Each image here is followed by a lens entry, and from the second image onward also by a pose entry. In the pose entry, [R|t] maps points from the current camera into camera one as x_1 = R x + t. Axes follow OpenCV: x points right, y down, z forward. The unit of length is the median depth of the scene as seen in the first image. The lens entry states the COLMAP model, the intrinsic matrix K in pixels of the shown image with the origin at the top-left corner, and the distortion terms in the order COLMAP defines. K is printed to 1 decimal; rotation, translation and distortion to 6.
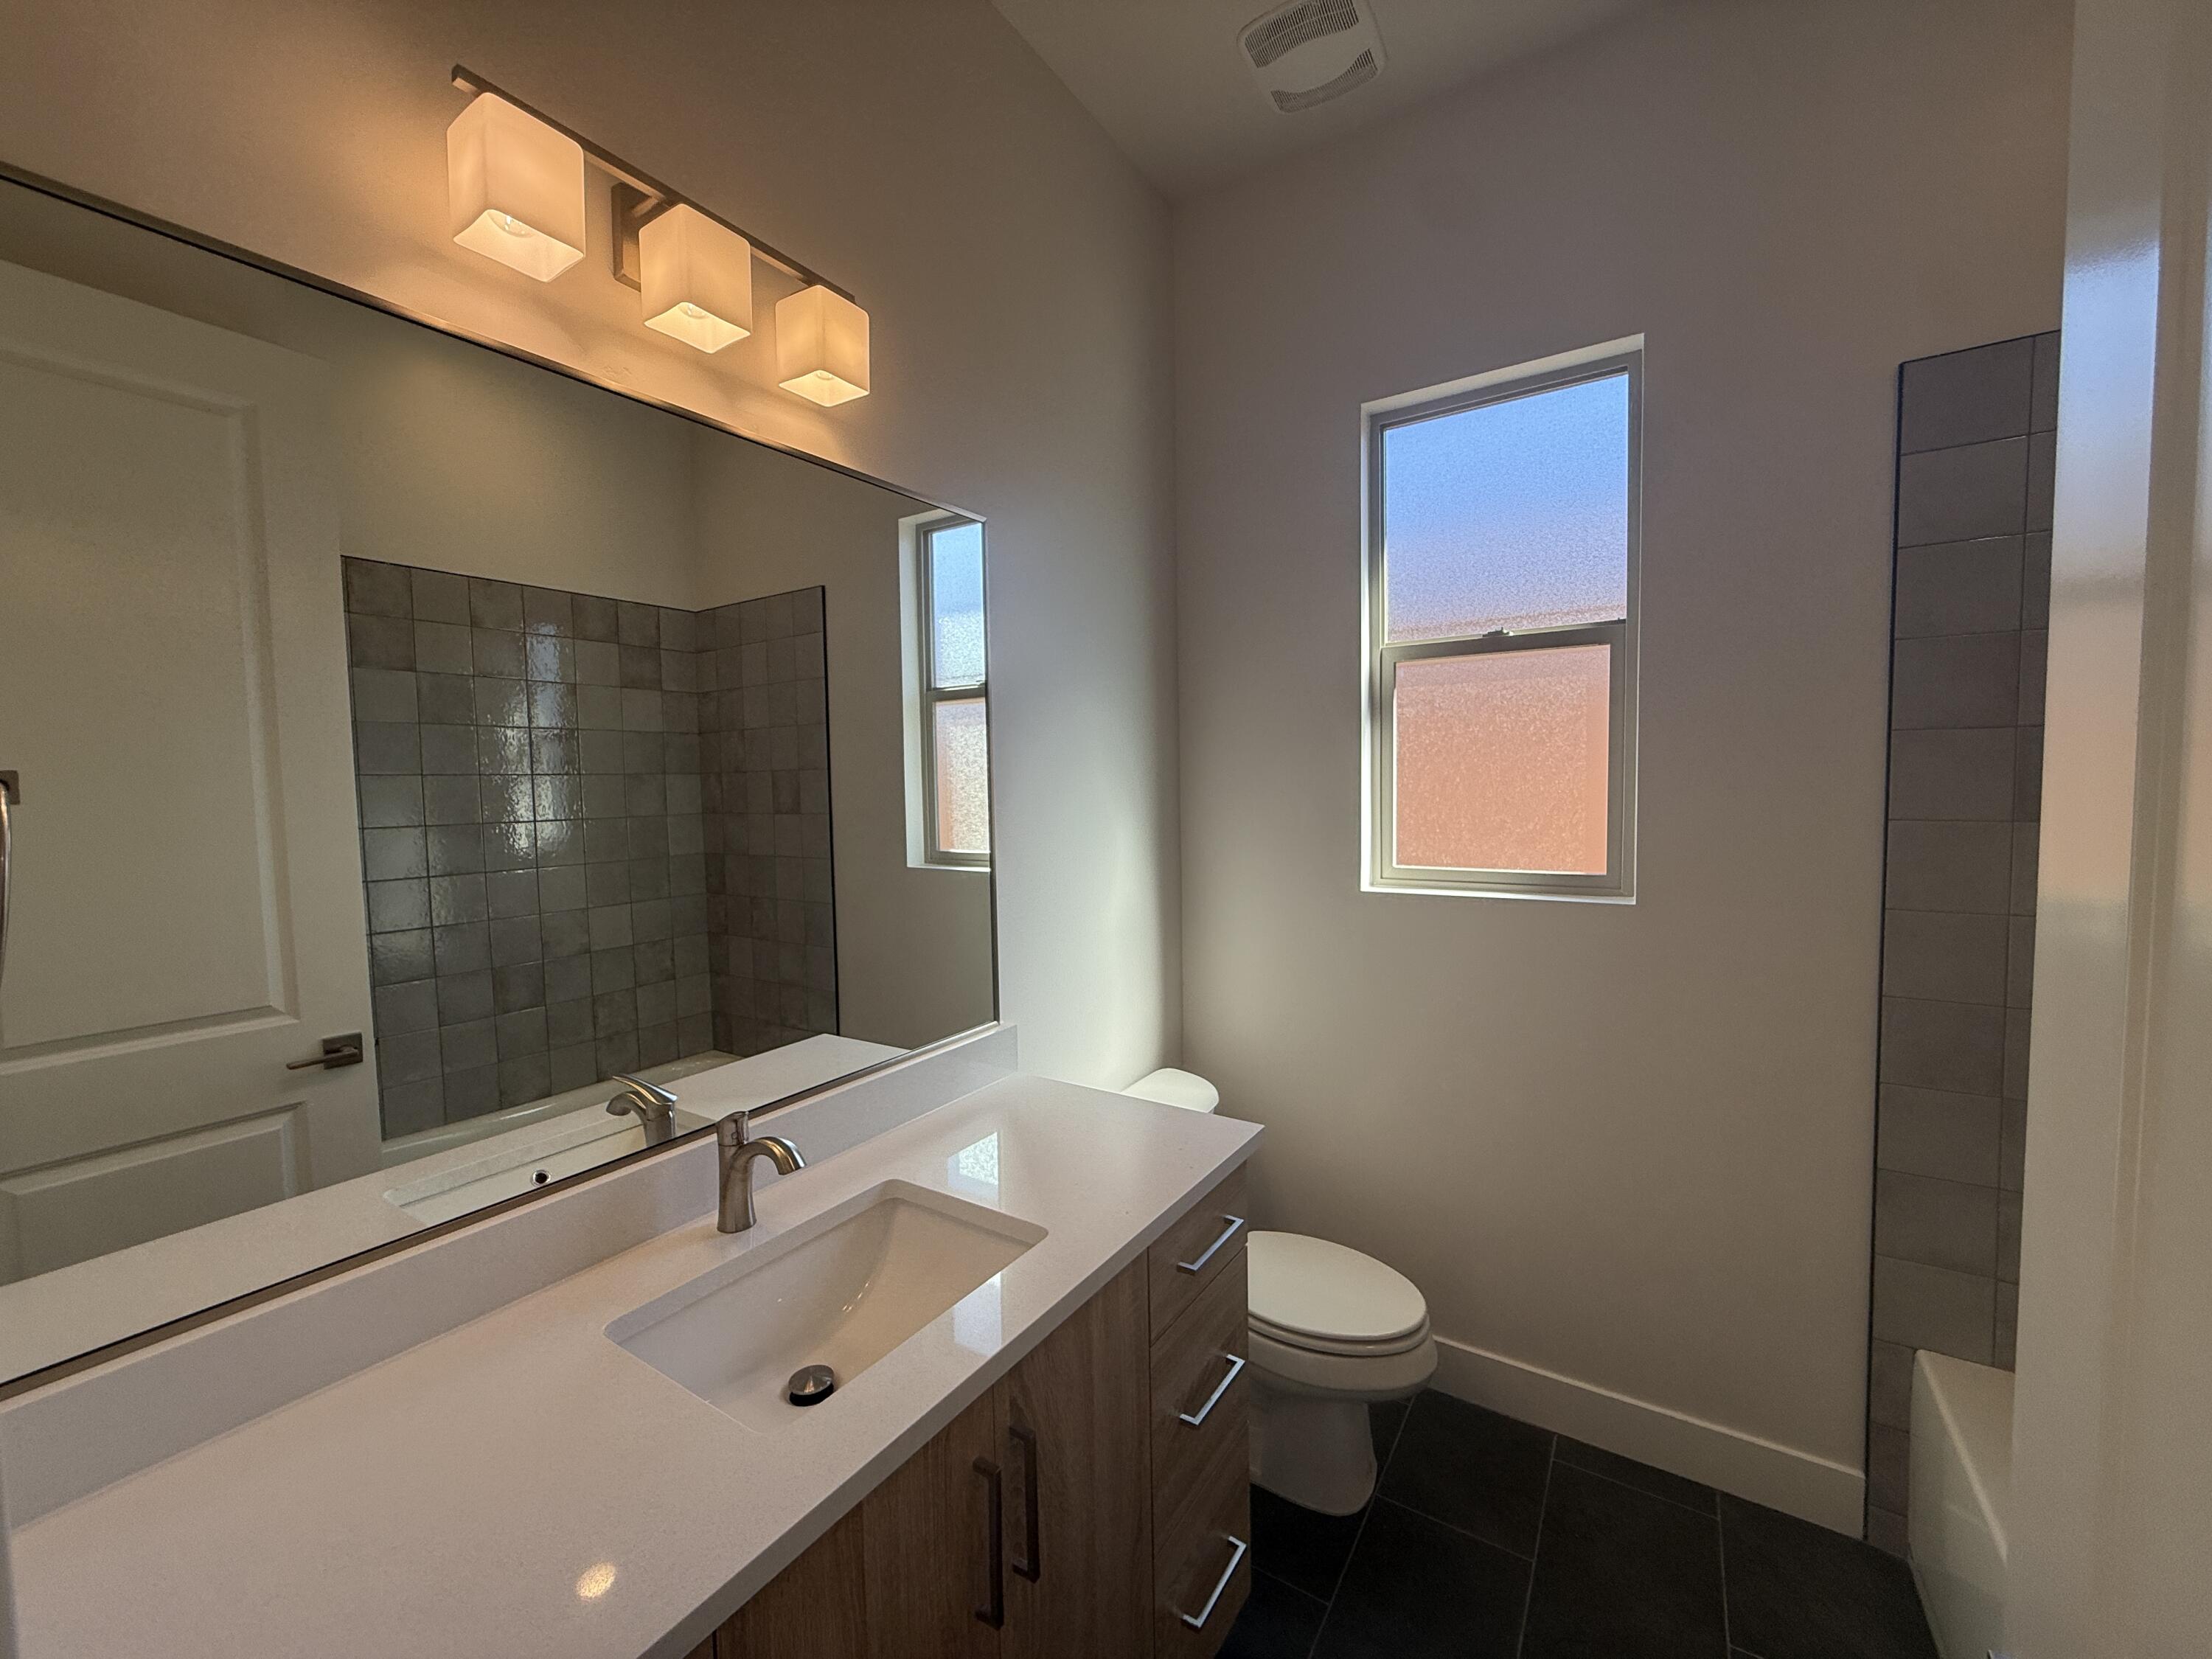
lens RADIAL K [[889.1, 0, 1107.5], [0, 889.1, 829.3], [0, 0, 1]] dist [0.003450, 0.000890]
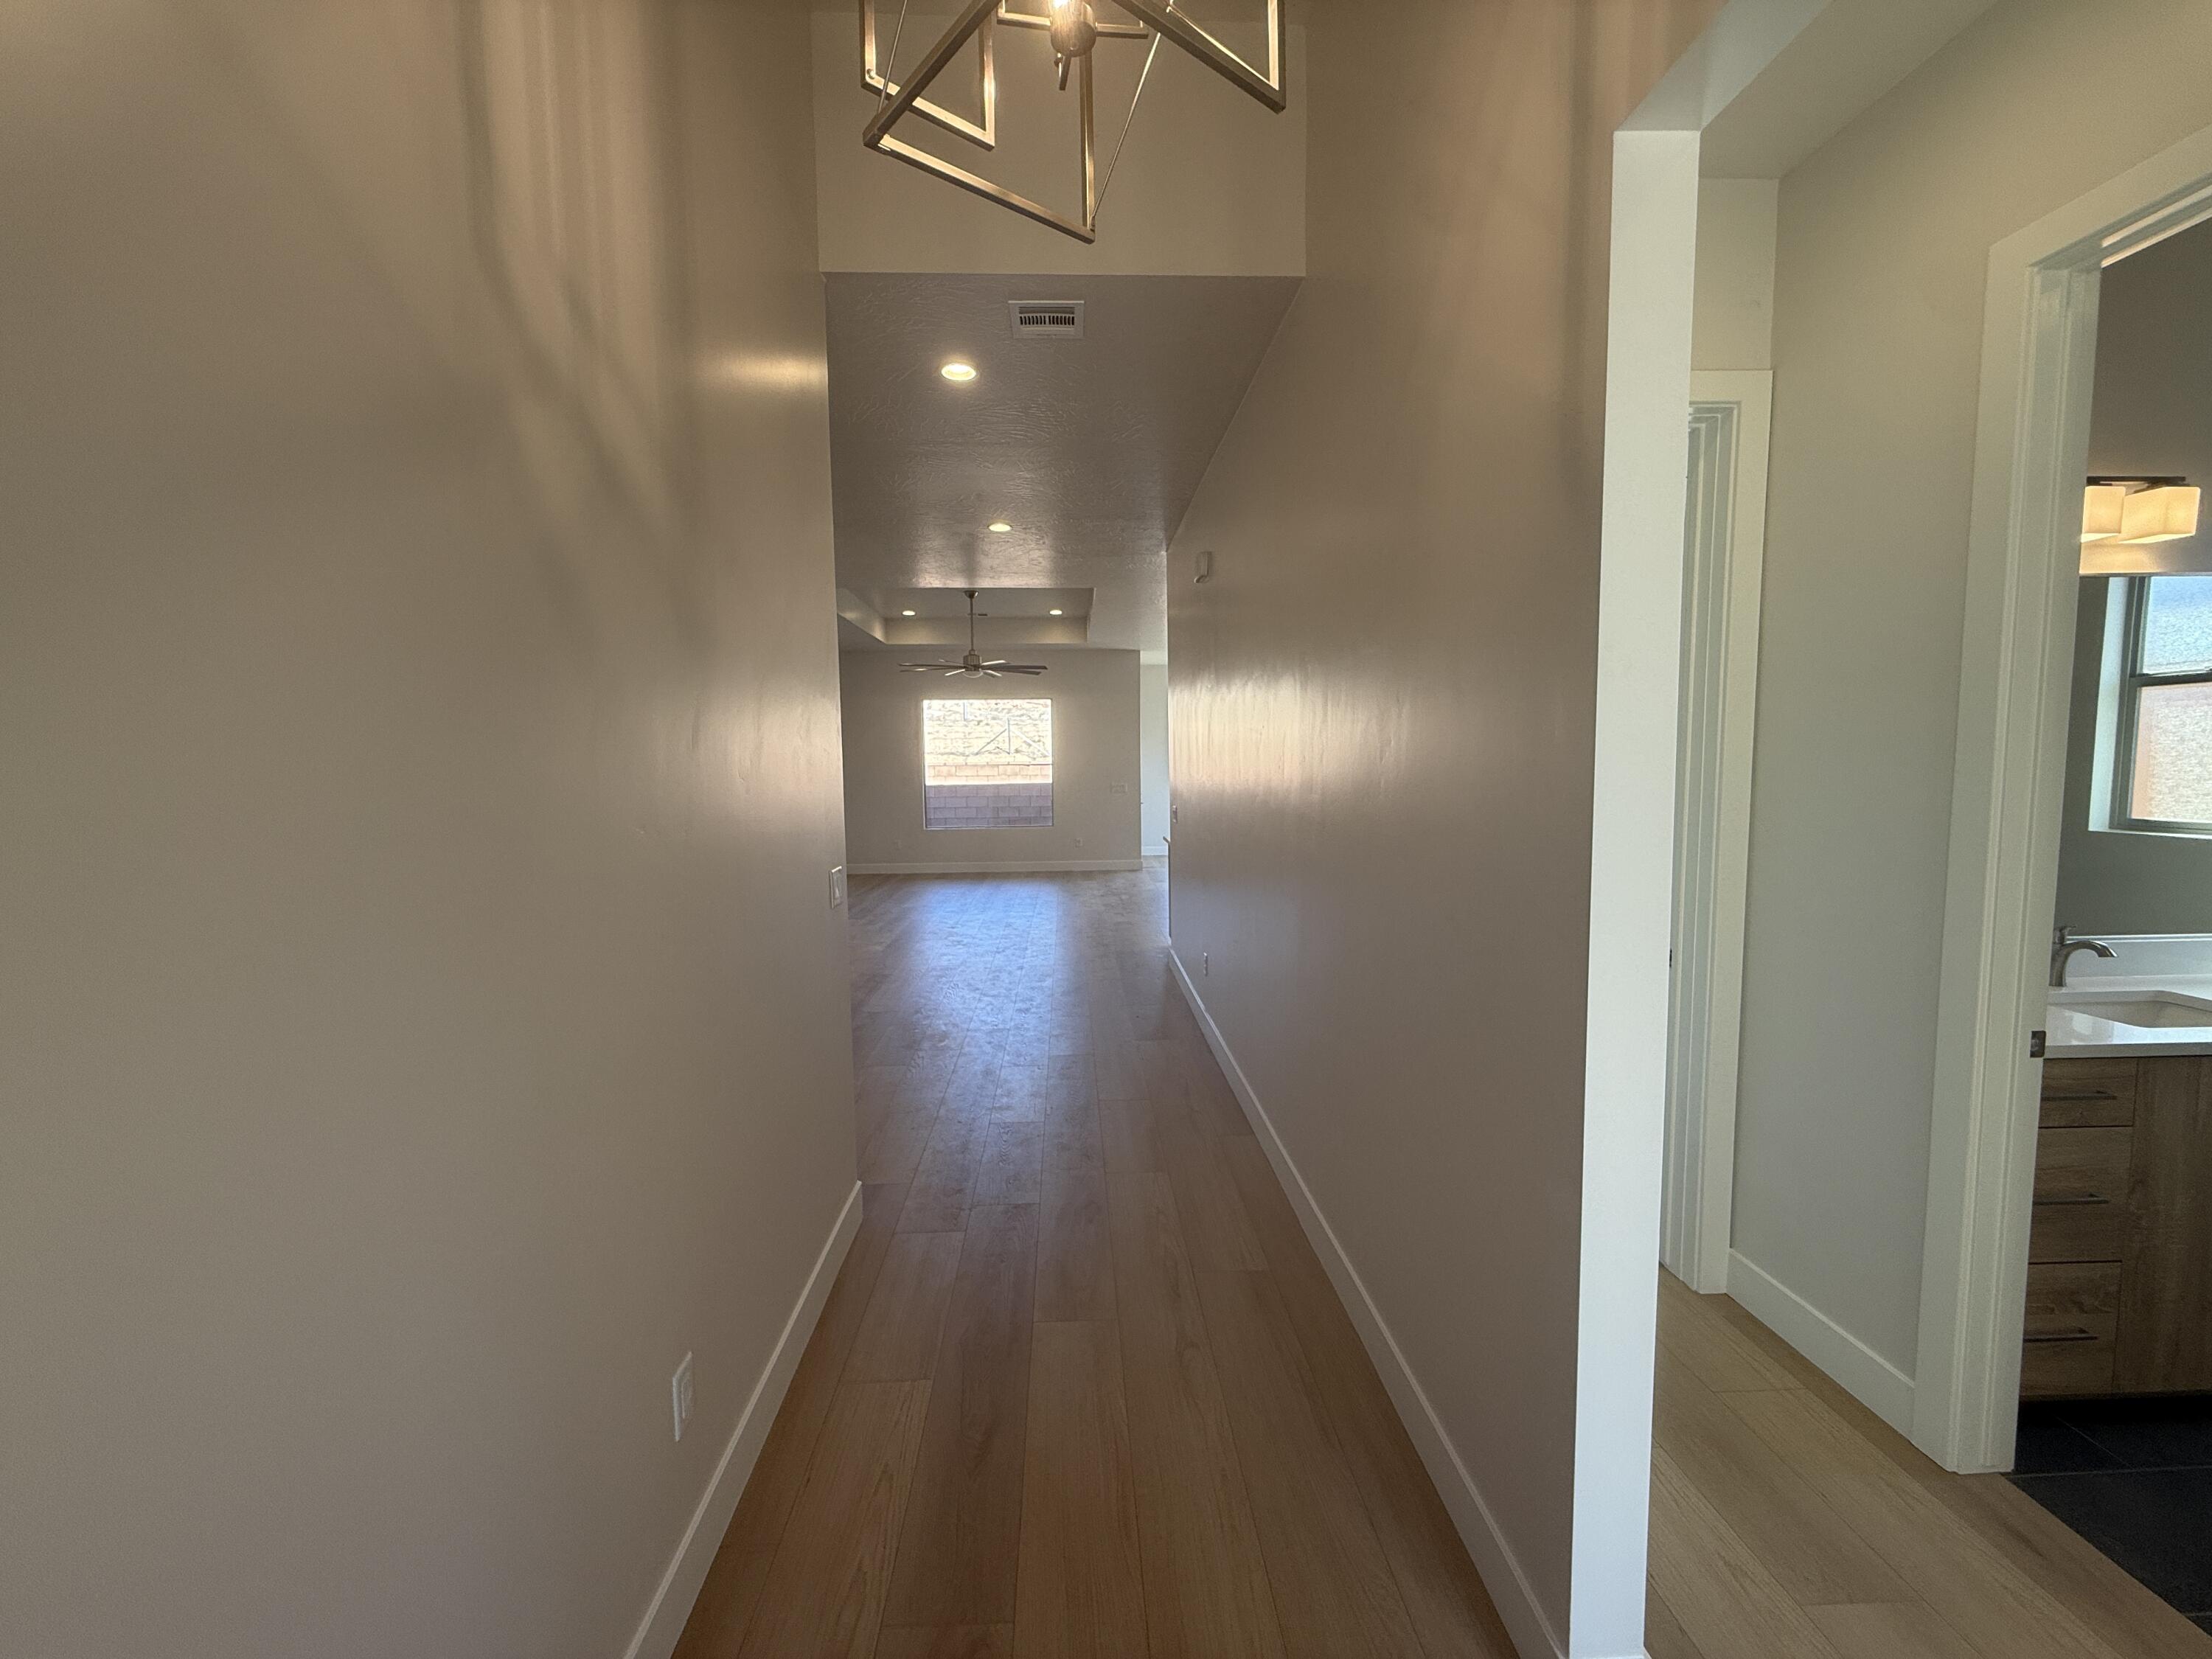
lens RADIAL K [[889.1, 0, 1099.8], [0, 889.1, 829.8], [0, 0, 1]] dist [0.003450, 0.000890]
pose [[0.576006, 0.071838, -0.814283, -0.016023], [-0.041266, 0.997416, 0.058804, 0.026891], [0.816403, -0.000269, 0.577482, -0.753721]]
